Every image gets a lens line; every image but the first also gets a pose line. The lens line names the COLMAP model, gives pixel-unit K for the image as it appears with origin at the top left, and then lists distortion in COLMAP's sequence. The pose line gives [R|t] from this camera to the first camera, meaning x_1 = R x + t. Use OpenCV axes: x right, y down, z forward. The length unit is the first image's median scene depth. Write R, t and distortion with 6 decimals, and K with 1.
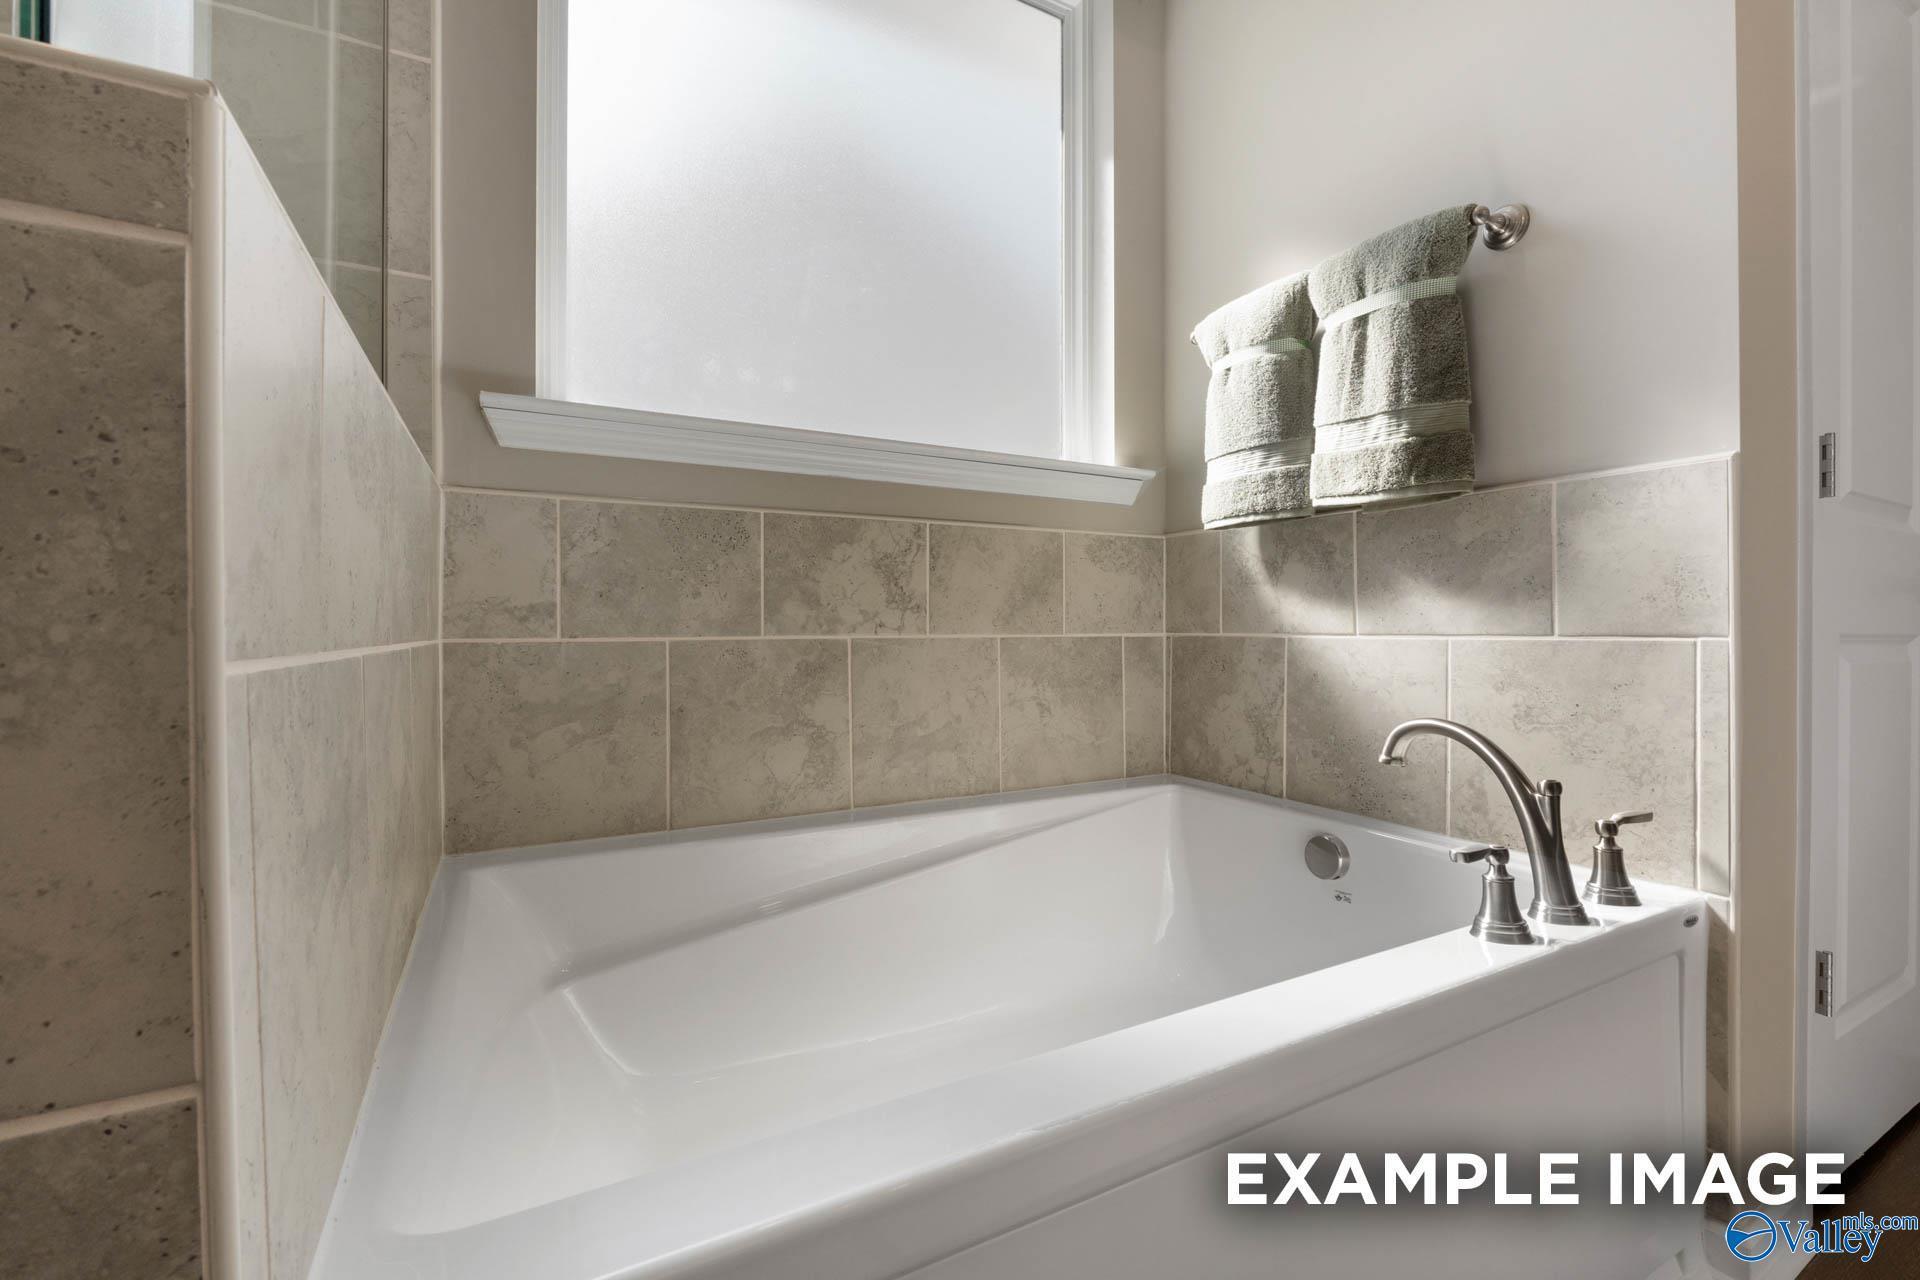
lens RADIAL K [[803.3, 0, 960.0], [0, 803.3, 640.0], [0, 0, 1]] dist [-0.003537, -0.000456]
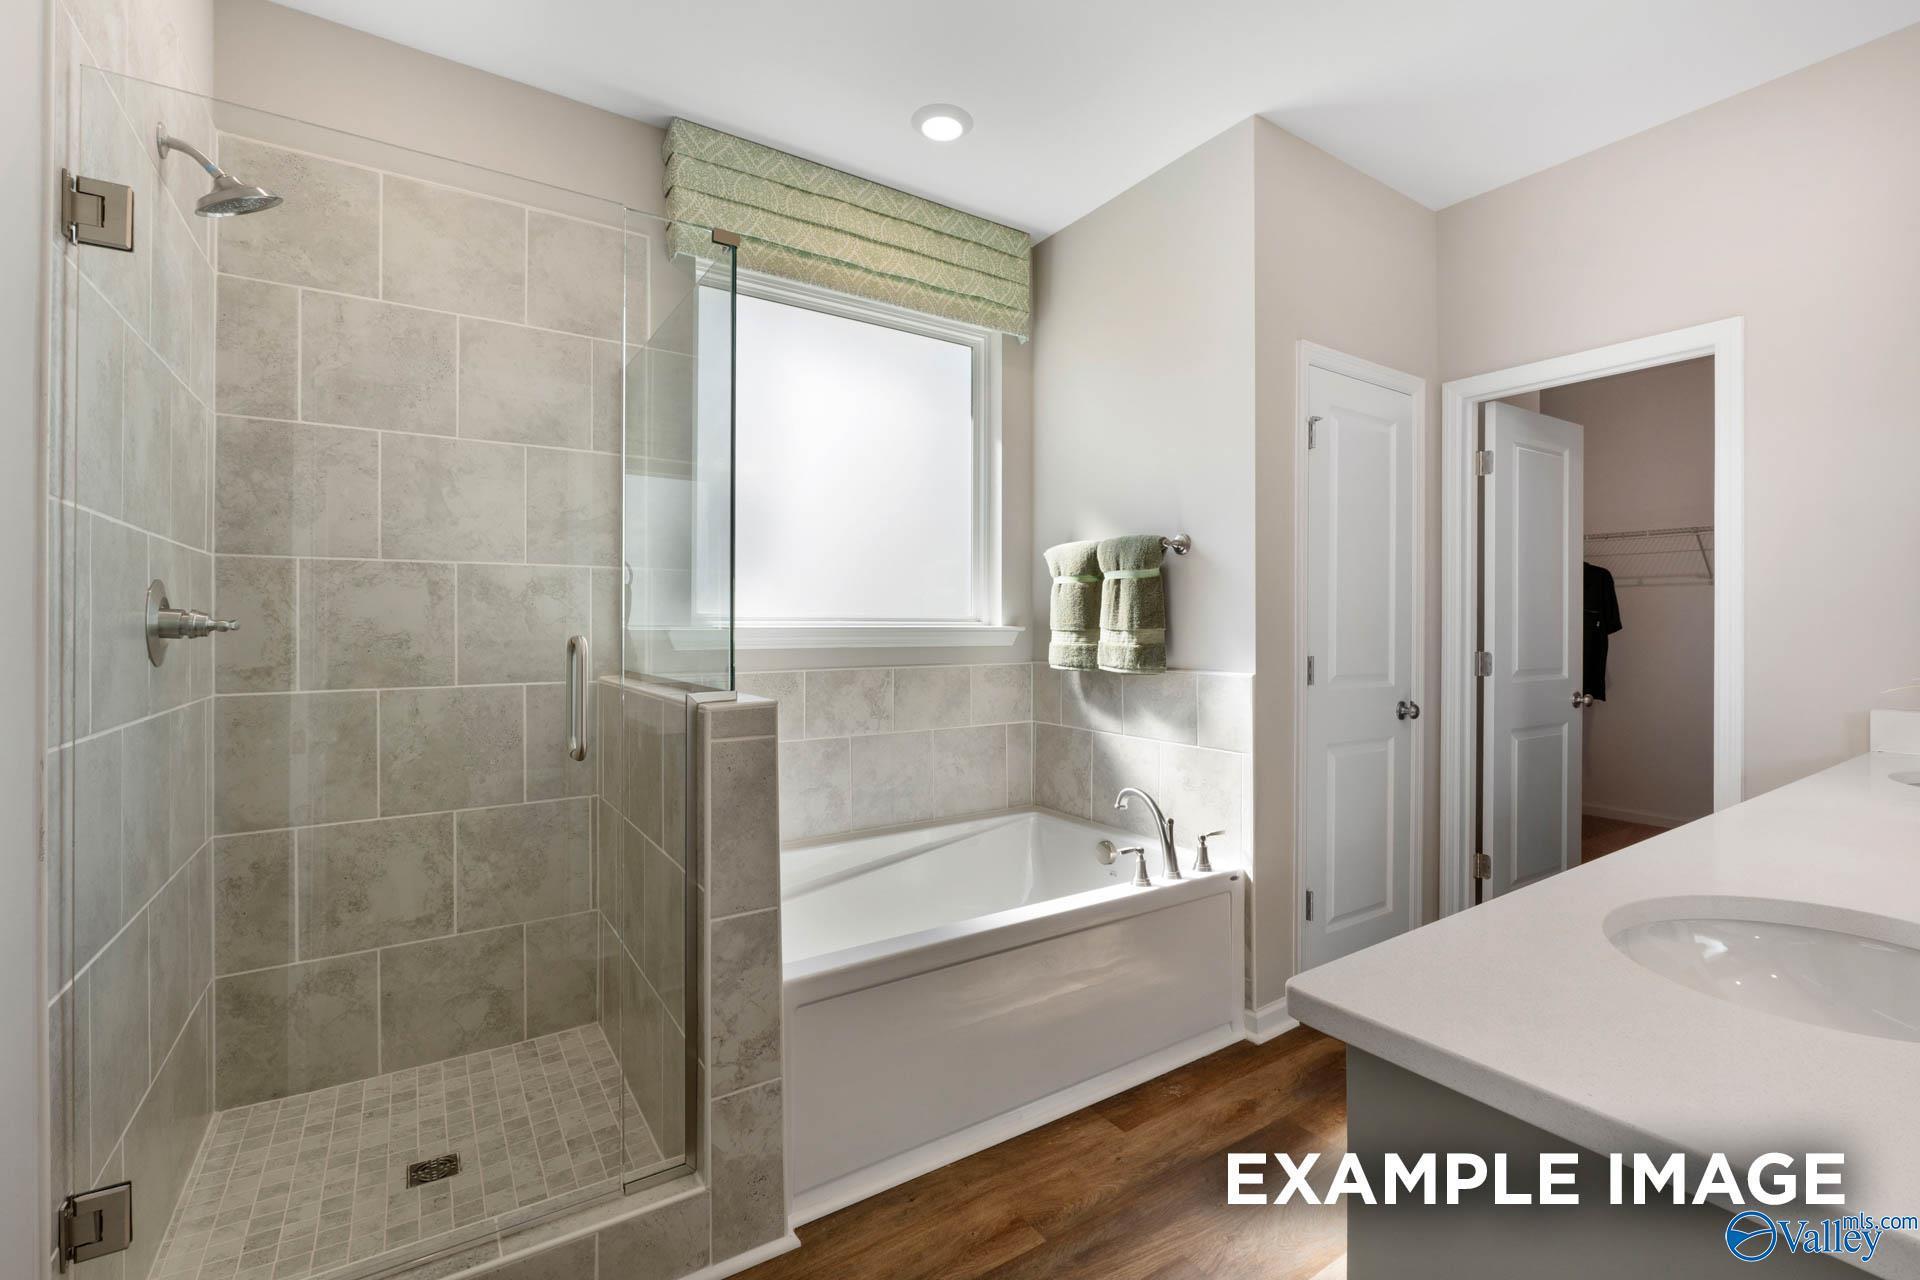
lens RADIAL K [[843.1, 0, 962.7], [0, 843.1, 628.6], [0, 0, 1]] dist [-0.001237, -0.000094]
pose [[0.995825, 0.002523, 0.091253, -0.061553], [-0.002373, 0.999996, -0.001751, -0.247087], [-0.091257, 0.001527, 0.995826, -0.922985]]
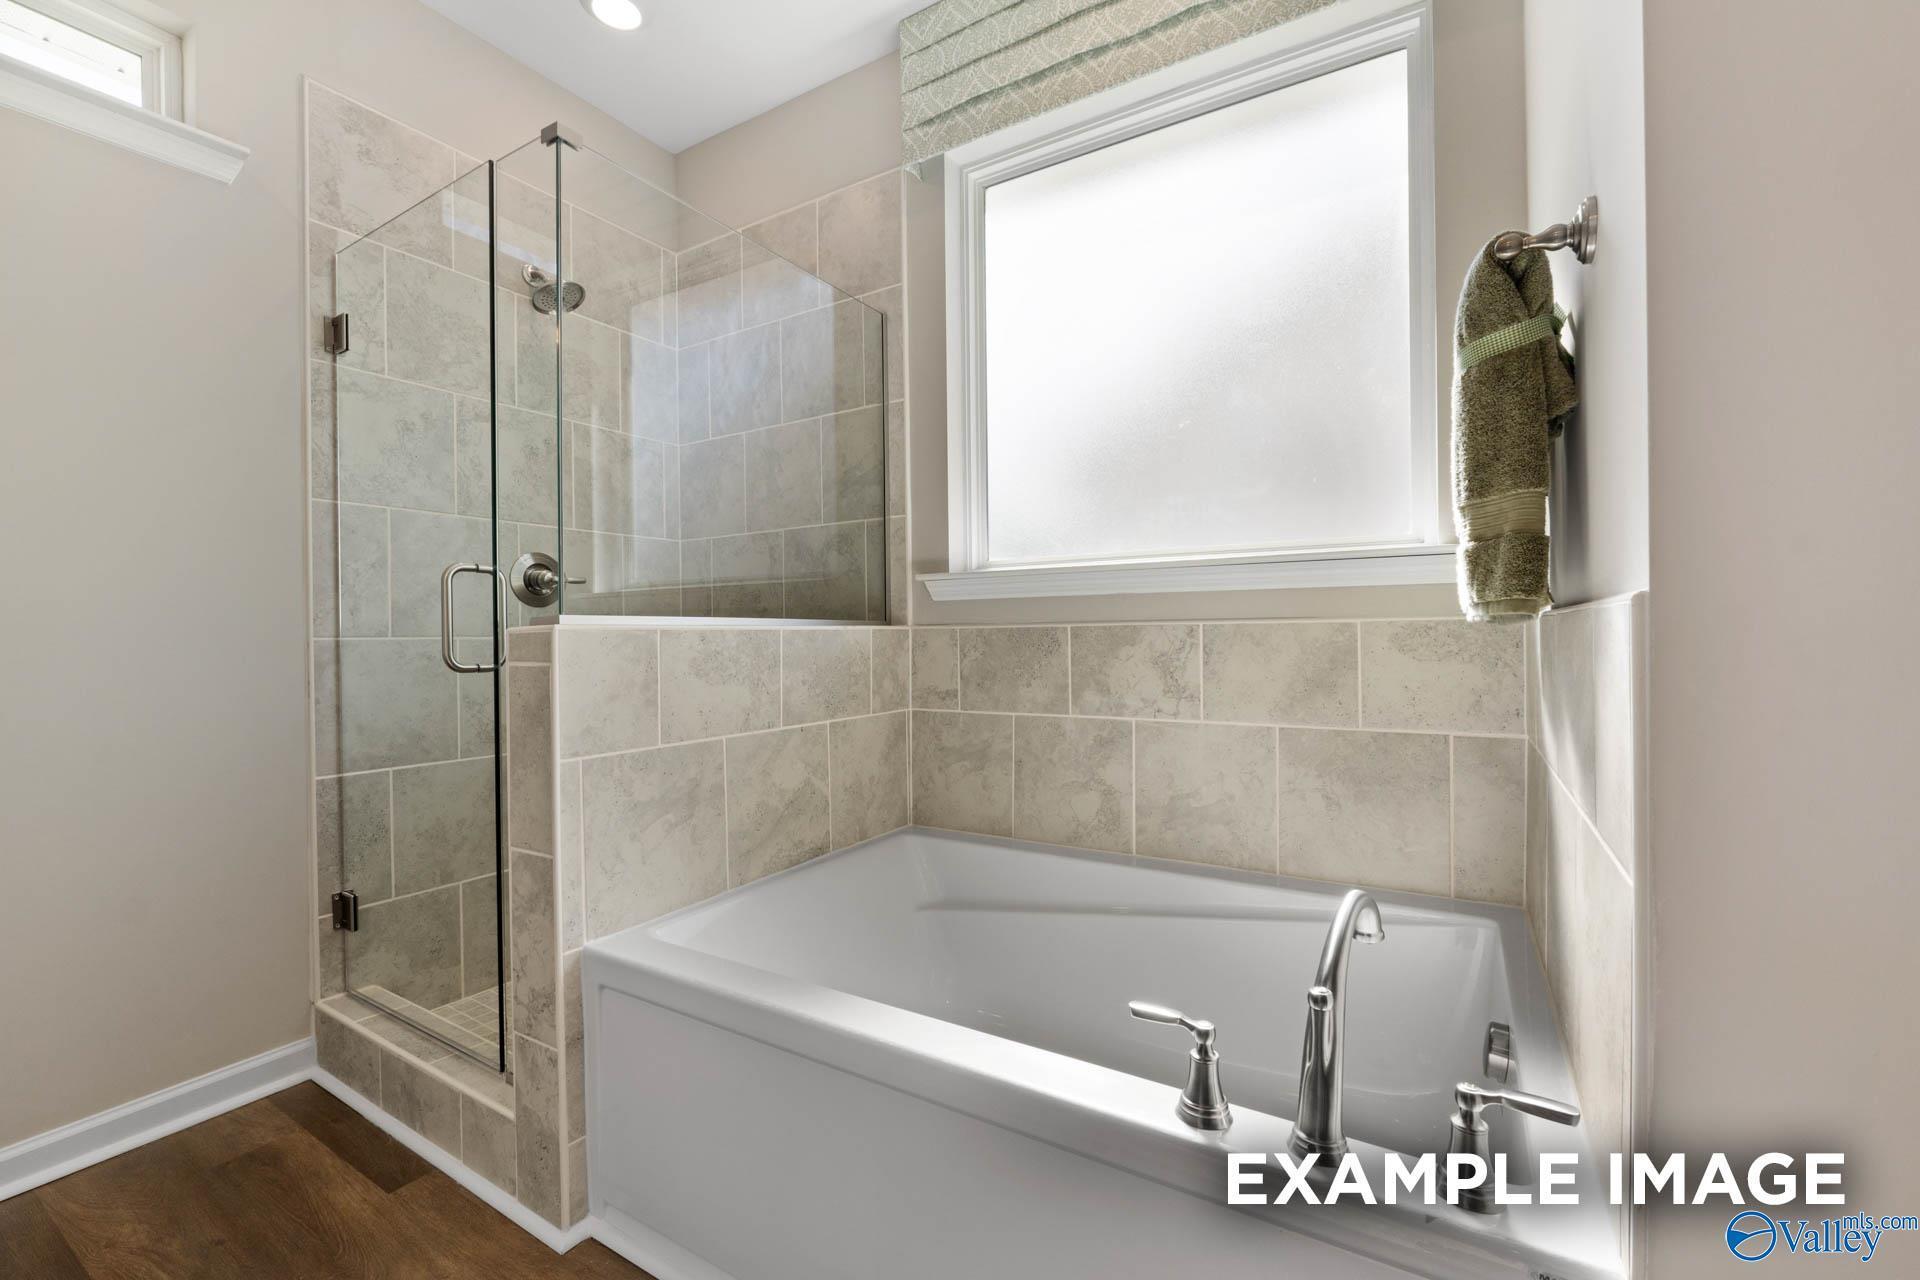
lens RADIAL K [[803.3, 0, 960.0], [0, 803.3, 640.0], [0, 0, 1]] dist [-0.003537, -0.000456]
pose [[0.508053, 0.005006, -0.861311, 0.834563], [0.003892, 0.999960, 0.008108, -0.143105], [0.861317, -0.007472, 0.508013, 0.124365]]
